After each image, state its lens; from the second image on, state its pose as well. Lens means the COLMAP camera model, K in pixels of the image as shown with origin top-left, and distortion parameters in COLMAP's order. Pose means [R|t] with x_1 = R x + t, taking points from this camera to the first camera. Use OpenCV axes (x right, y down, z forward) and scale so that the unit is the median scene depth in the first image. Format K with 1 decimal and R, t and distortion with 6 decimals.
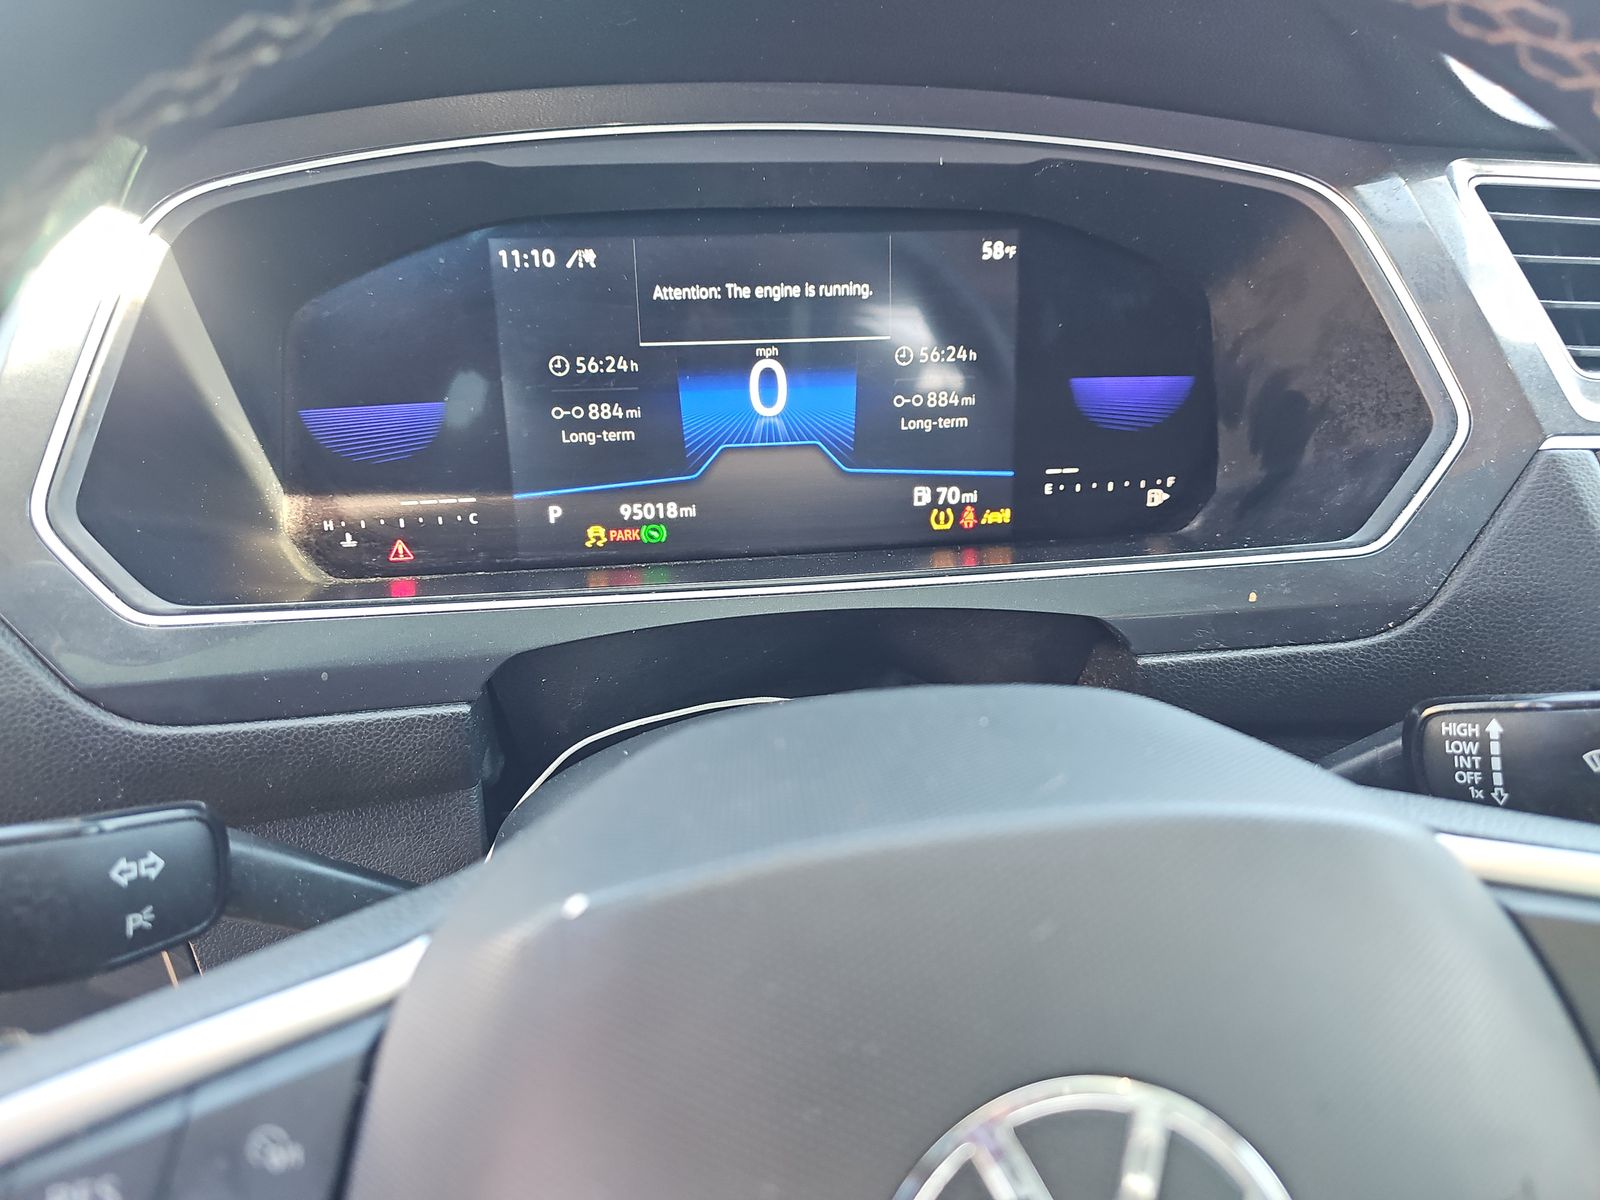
lens RADIAL K [[1055.4, 0, 800.0], [0, 1055.4, 600.0], [0, 0, 1]] dist [-0.019226, -0.000986]
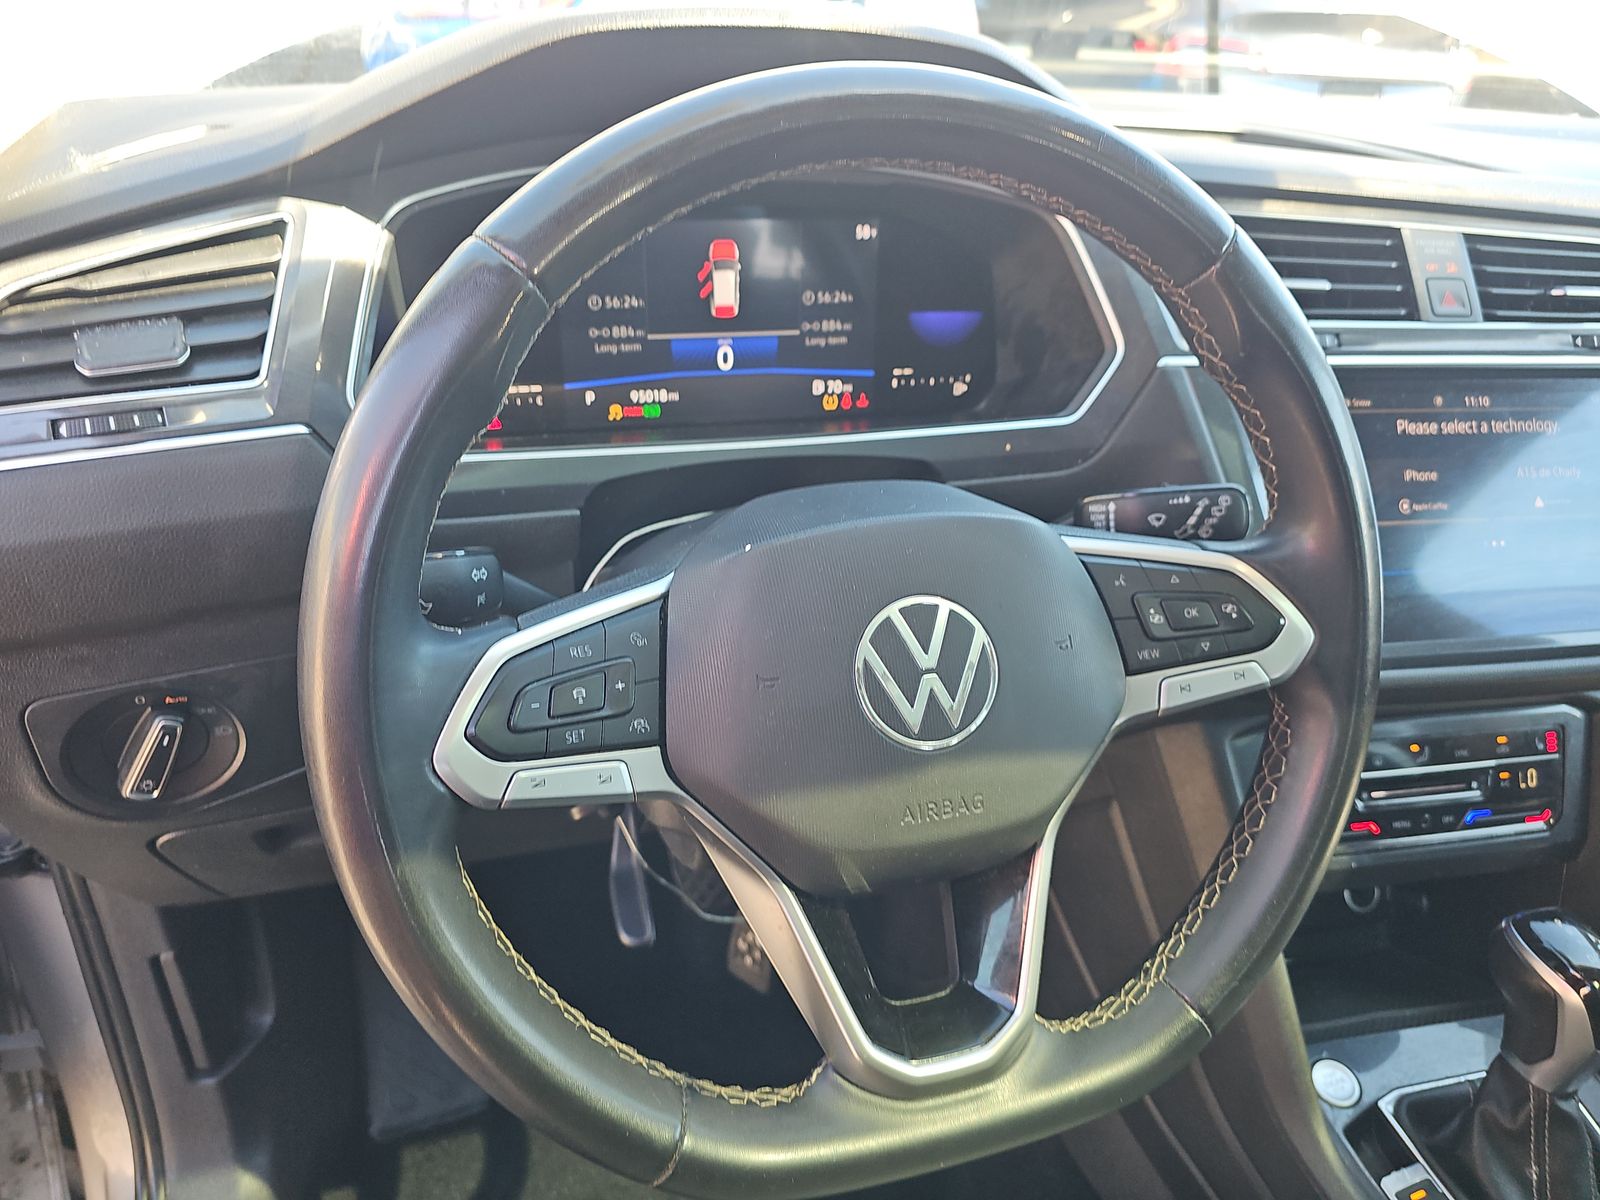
lens RADIAL K [[1021.4, 0, 800.0], [0, 1021.4, 600.0], [0, 0, 1]] dist [0.027618, -0.002694]
pose [[0.987034, -0.027530, 0.158132, -0.175072], [0.008146, 0.992504, 0.121944, 0.034234], [-0.160303, -0.119075, 0.979859, -0.587275]]
